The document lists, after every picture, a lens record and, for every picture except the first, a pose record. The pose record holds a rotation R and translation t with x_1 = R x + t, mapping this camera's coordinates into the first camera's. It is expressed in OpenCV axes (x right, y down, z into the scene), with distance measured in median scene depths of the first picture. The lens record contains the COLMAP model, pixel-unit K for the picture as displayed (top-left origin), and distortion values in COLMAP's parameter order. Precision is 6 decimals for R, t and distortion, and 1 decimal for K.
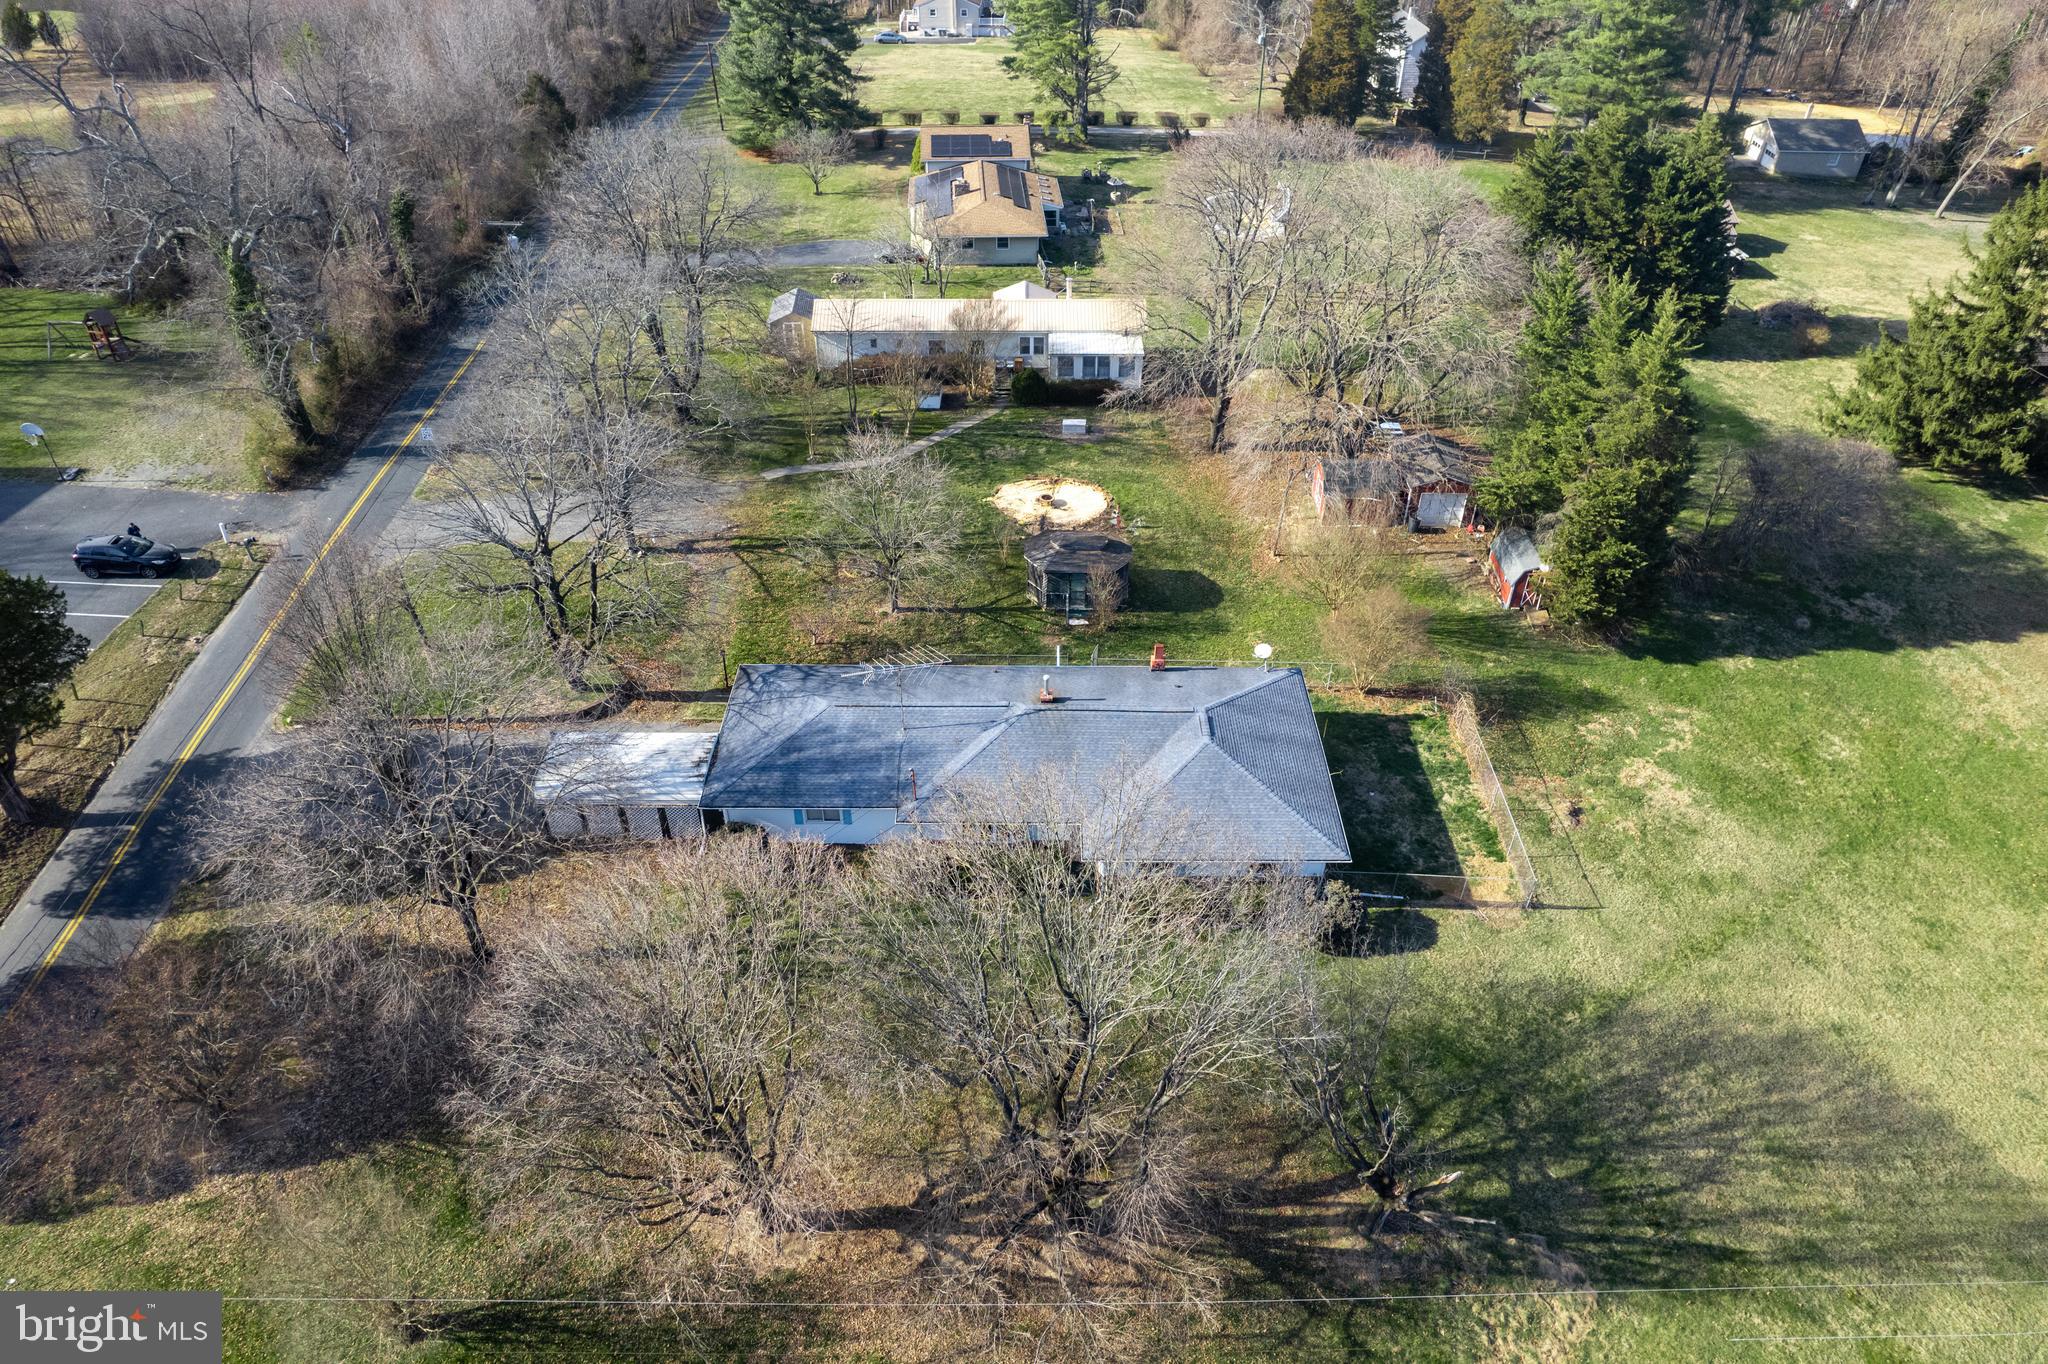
lens RADIAL K [[1309.1, 0, 1027.6], [0, 1309.1, 676.3], [0, 0, 1]] dist [-0.070633, 0.057147]
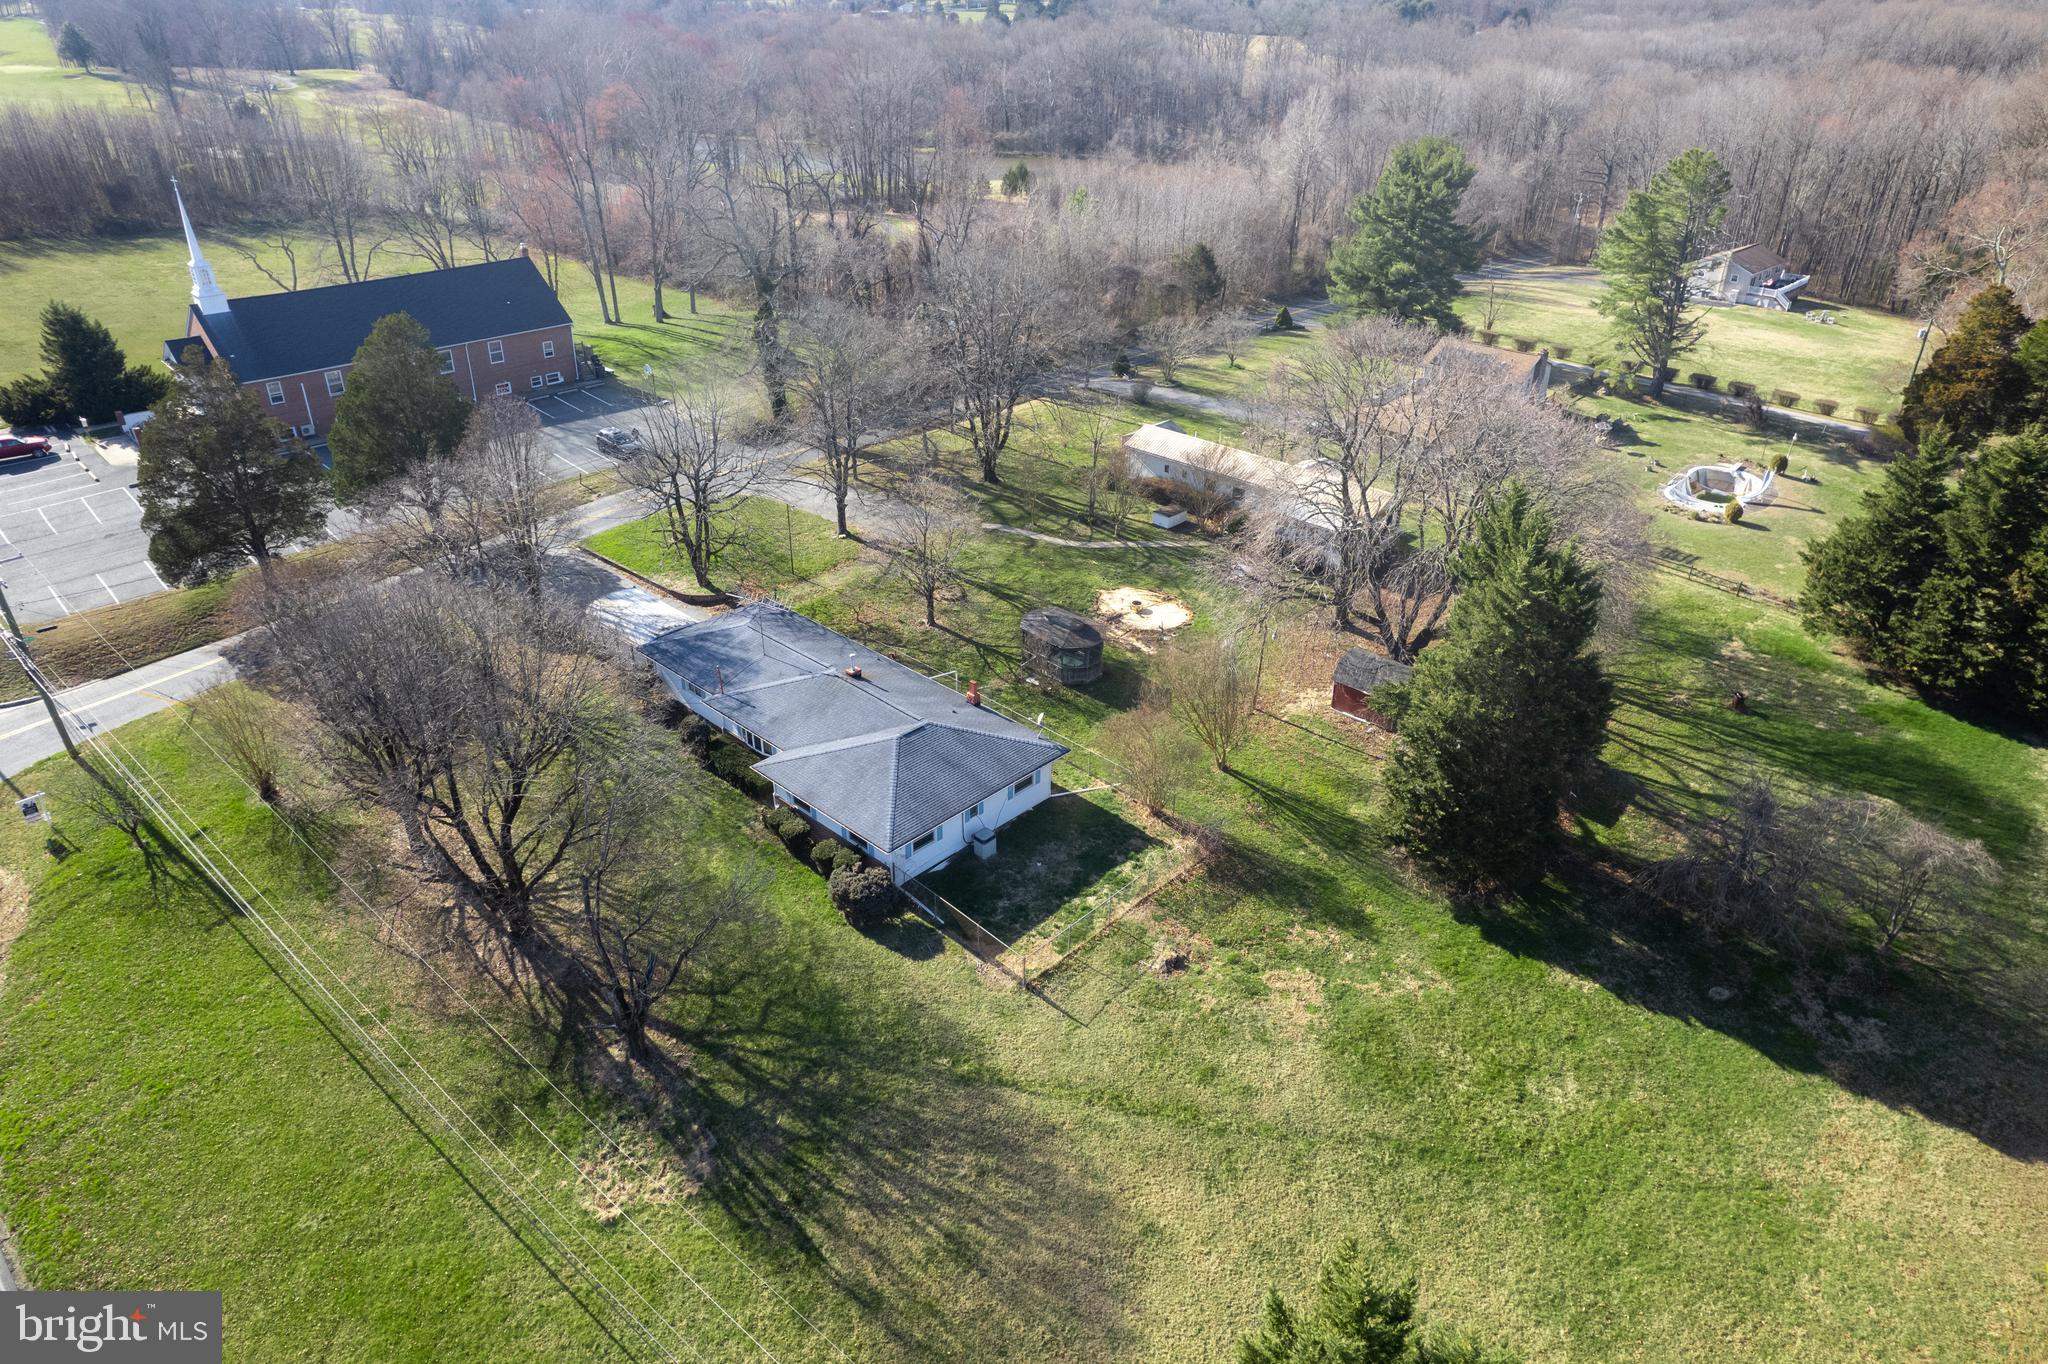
lens RADIAL K [[1301.0, 0, 1028.1], [0, 1301.0, 690.8], [0, 0, 1]] dist [-0.078123, 0.069768]
pose [[0.729311, 0.339716, -0.593884, 0.666301], [-0.422280, 0.906466, -0.000054, -0.029218], [0.538317, 0.250824, 0.804551, 0.065473]]
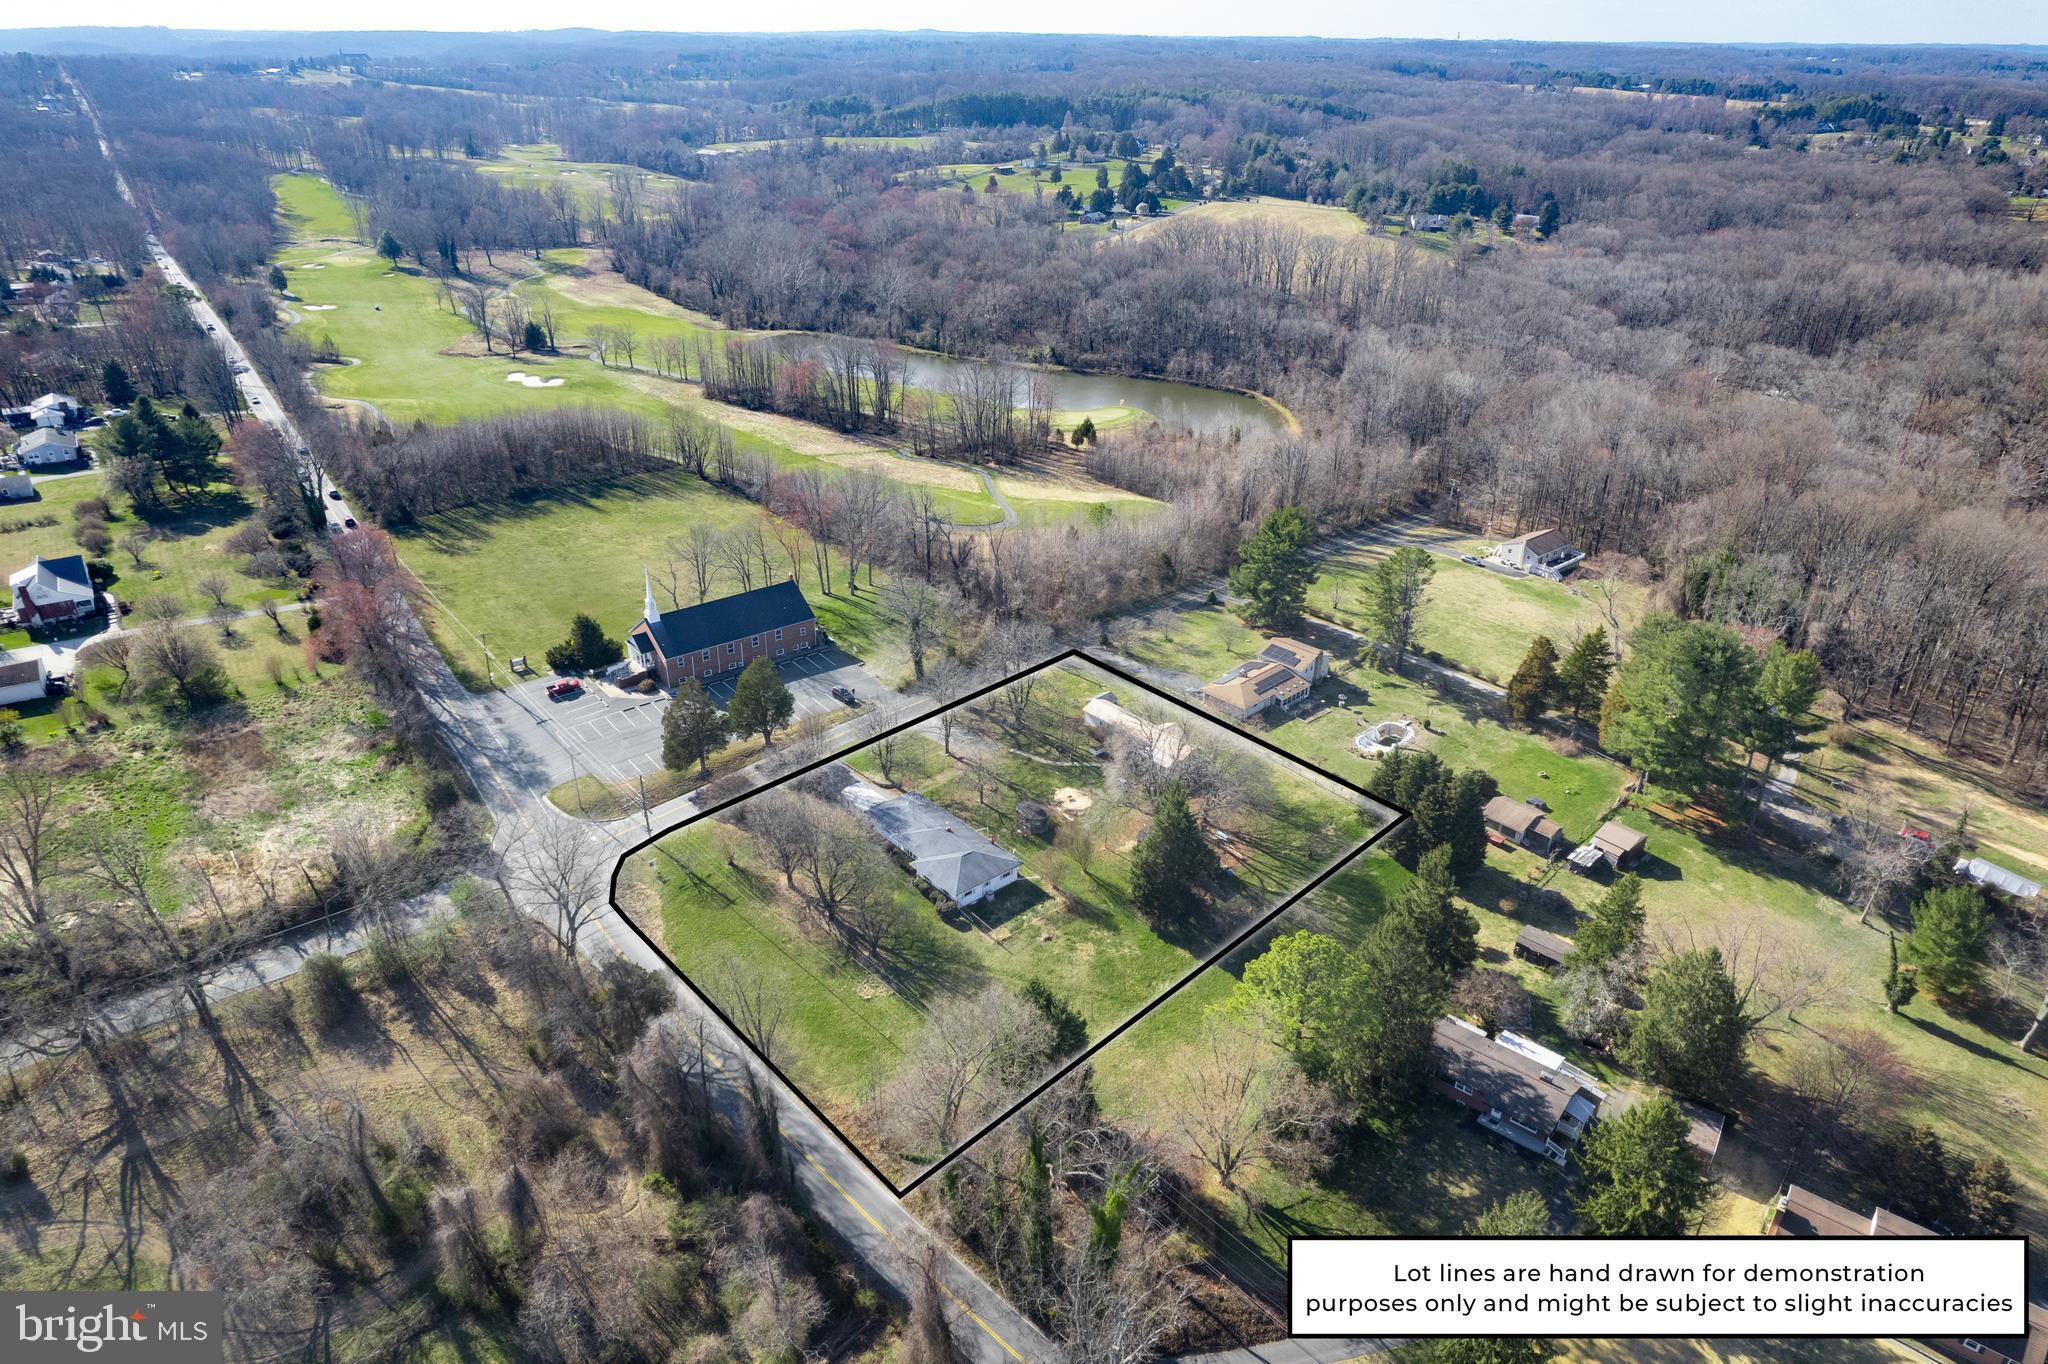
lens RADIAL K [[1245.6, 0, 1029.2], [0, 1245.6, 740.3], [0, 0, 1]] dist [-0.075517, 0.044044]
pose [[0.664603, 0.366988, -0.650863, 1.623694], [-0.461485, 0.886683, 0.028728, -0.282537], [0.587652, 0.281270, 0.758652, -1.034611]]
